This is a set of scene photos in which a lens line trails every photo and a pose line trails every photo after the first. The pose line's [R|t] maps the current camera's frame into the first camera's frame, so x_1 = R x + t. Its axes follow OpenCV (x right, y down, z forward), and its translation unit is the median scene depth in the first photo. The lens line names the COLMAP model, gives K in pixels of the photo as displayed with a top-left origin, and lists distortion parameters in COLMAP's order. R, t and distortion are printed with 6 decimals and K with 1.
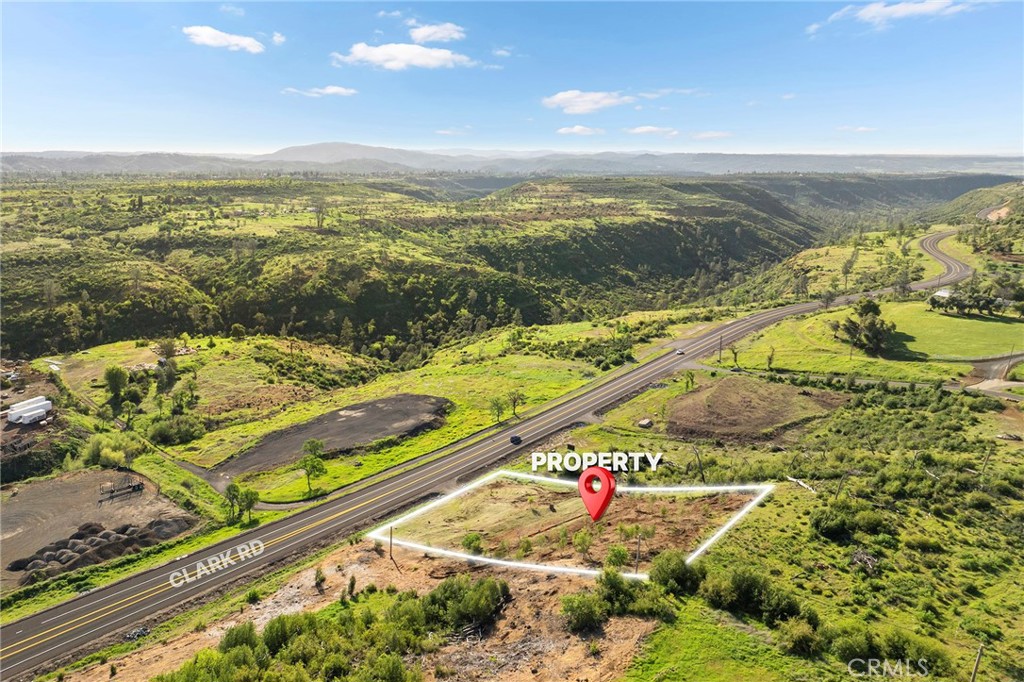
lens RADIAL K [[754.9, 0, 512.0], [0, 754.9, 341.0], [0, 0, 1]] dist [-0.044548, -0.001782]
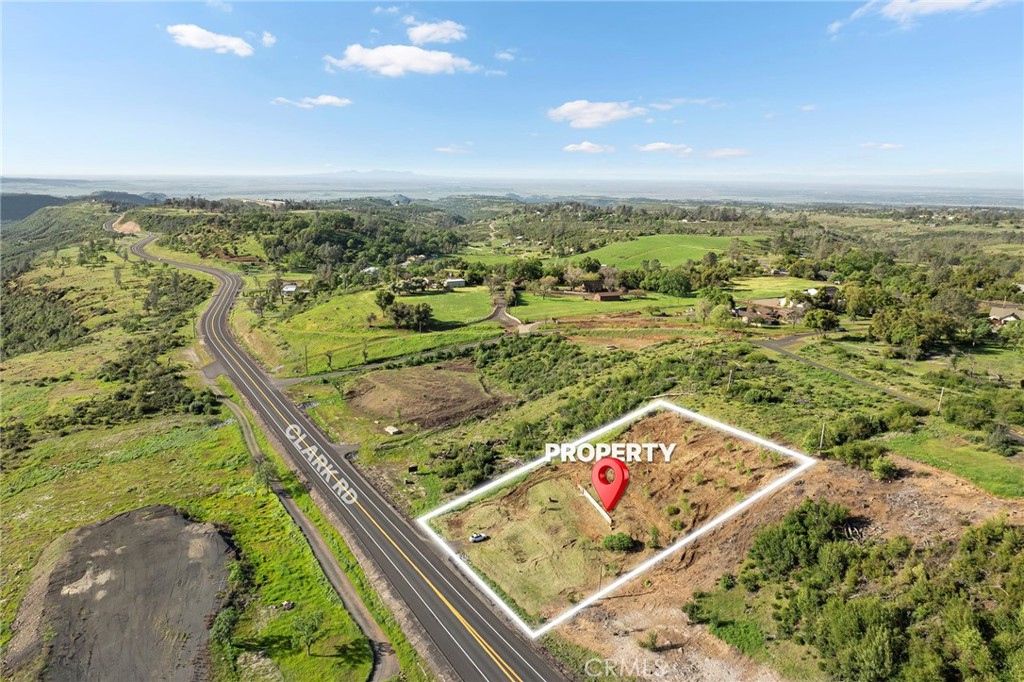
lens RADIAL K [[682.8, 0, 512.0], [0, 682.8, 341.0], [0, 0, 1]] dist [-0.002964, -0.001290]
pose [[0.333367, -0.193890, 0.922645, -0.604306], [0.204435, 0.970207, 0.130019, -0.095573], [-0.920366, 0.145277, 0.363073, 0.517339]]
